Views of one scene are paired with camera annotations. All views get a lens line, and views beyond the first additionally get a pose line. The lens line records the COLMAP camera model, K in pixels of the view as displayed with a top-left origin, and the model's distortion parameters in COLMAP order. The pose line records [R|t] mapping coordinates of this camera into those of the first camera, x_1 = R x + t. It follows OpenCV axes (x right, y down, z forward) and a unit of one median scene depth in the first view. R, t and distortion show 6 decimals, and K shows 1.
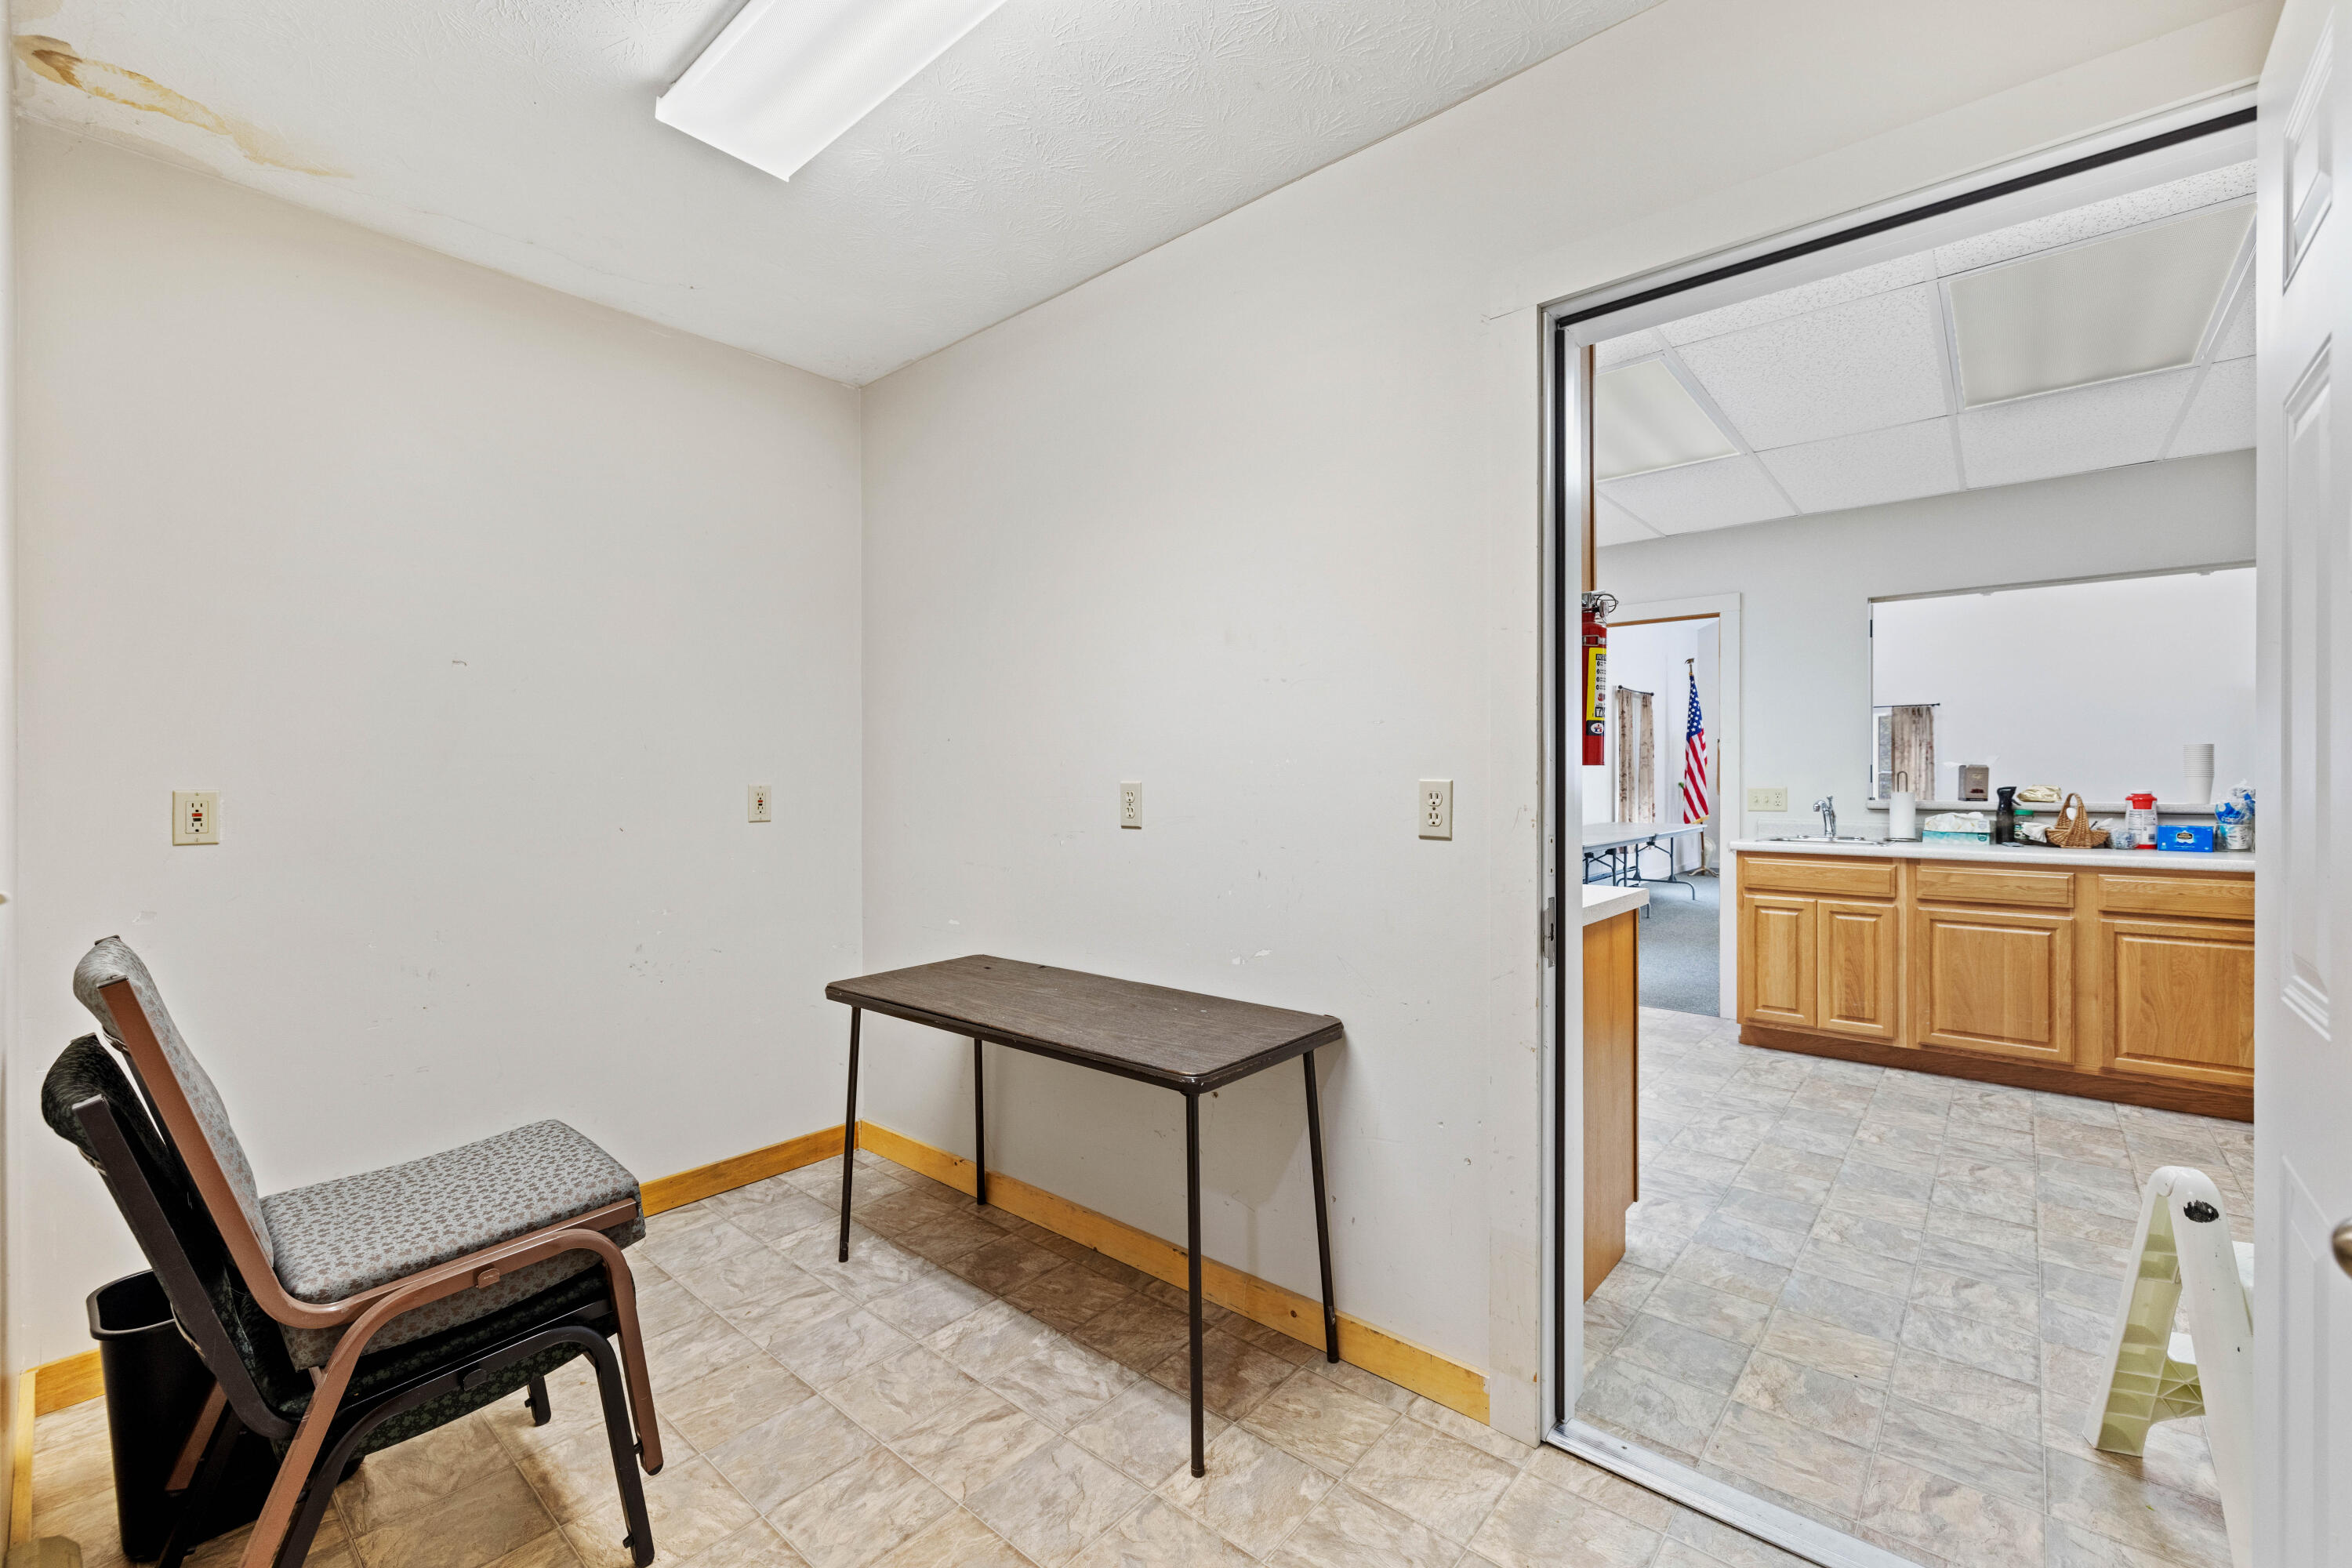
lens RADIAL K [[986.6, 0, 1174.4], [0, 986.6, 780.0], [0, 0, 1]] dist [-0.000351, -0.000283]
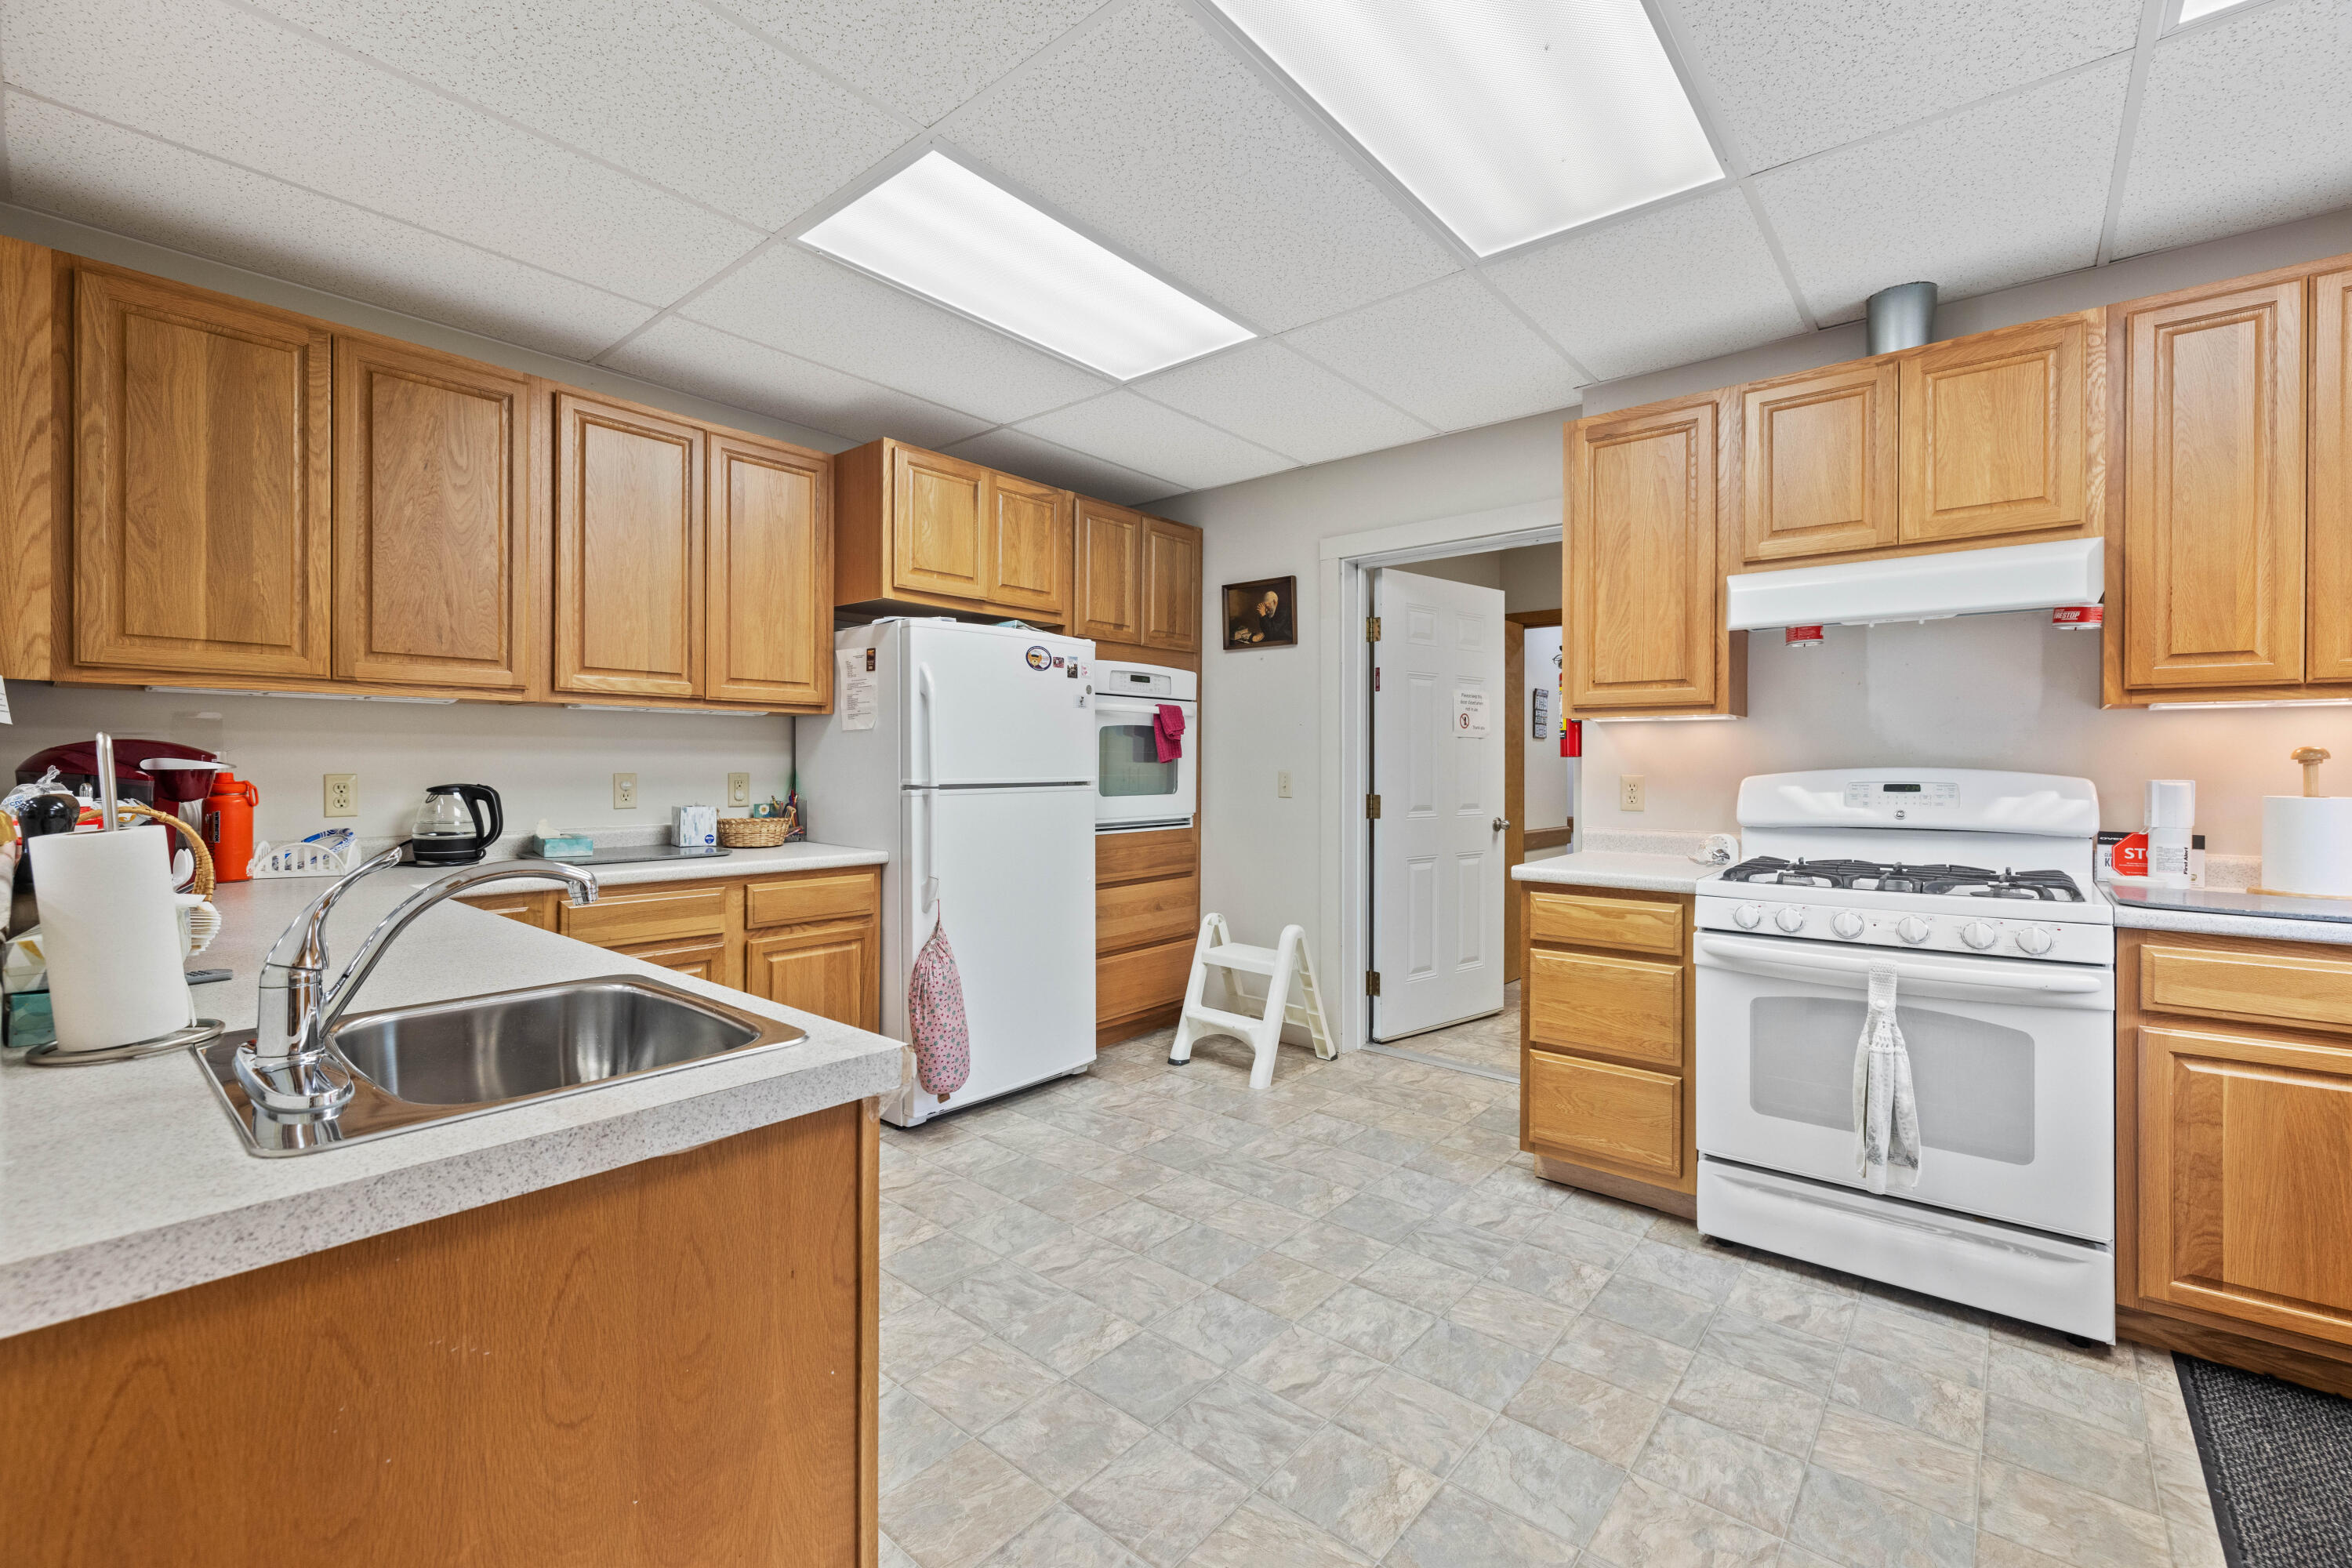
lens RADIAL K [[983.7, 0, 1168.8], [0, 983.7, 772.1], [0, 0, 1]] dist [-0.000289, -0.000094]
pose [[-0.999999, -0.001042, 0.001090, 0.683799], [-0.001036, 0.999984, 0.005503, -0.000425], [-0.001096, 0.005502, -0.999984, 1.662254]]
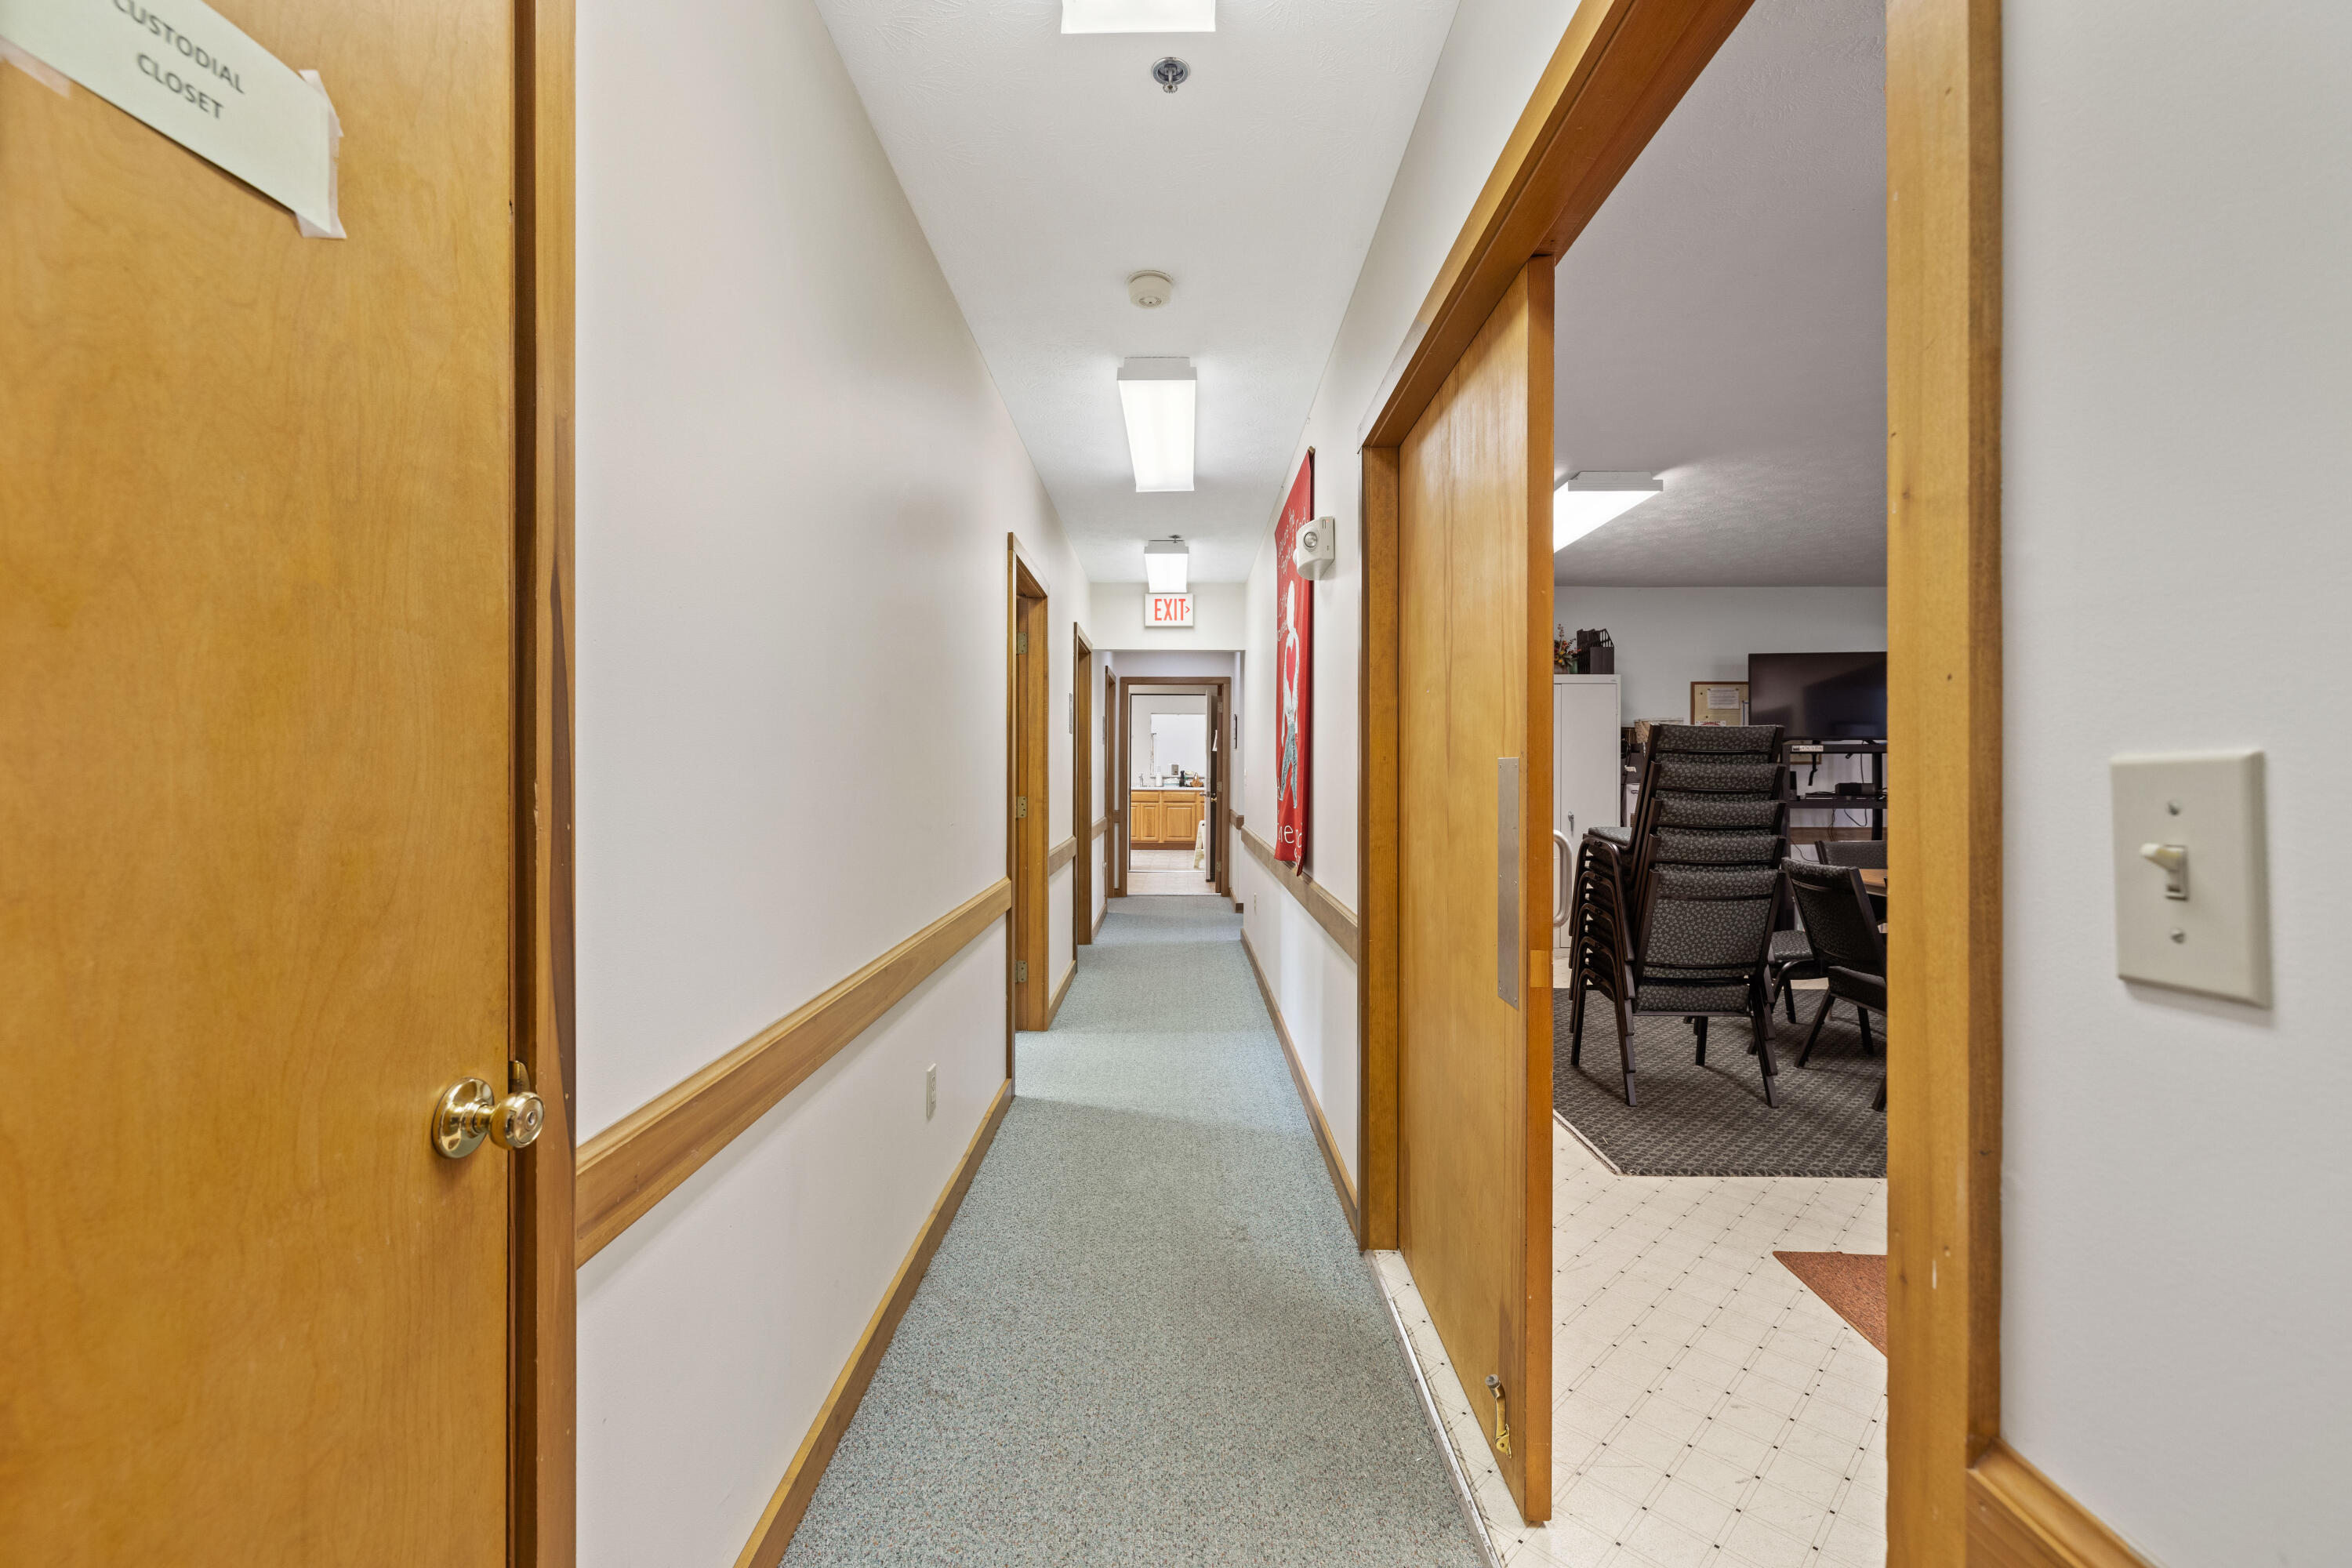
lens RADIAL K [[986.6, 0, 1179.4], [0, 986.6, 769.8], [0, 0, 1]] dist [-0.000351, -0.000283]
pose [[0.761108, 0.000579, 0.648625, -1.590423], [-0.001288, 0.999999, 0.000620, 0.002335], [-0.648624, -0.001307, 0.761108, -1.838801]]
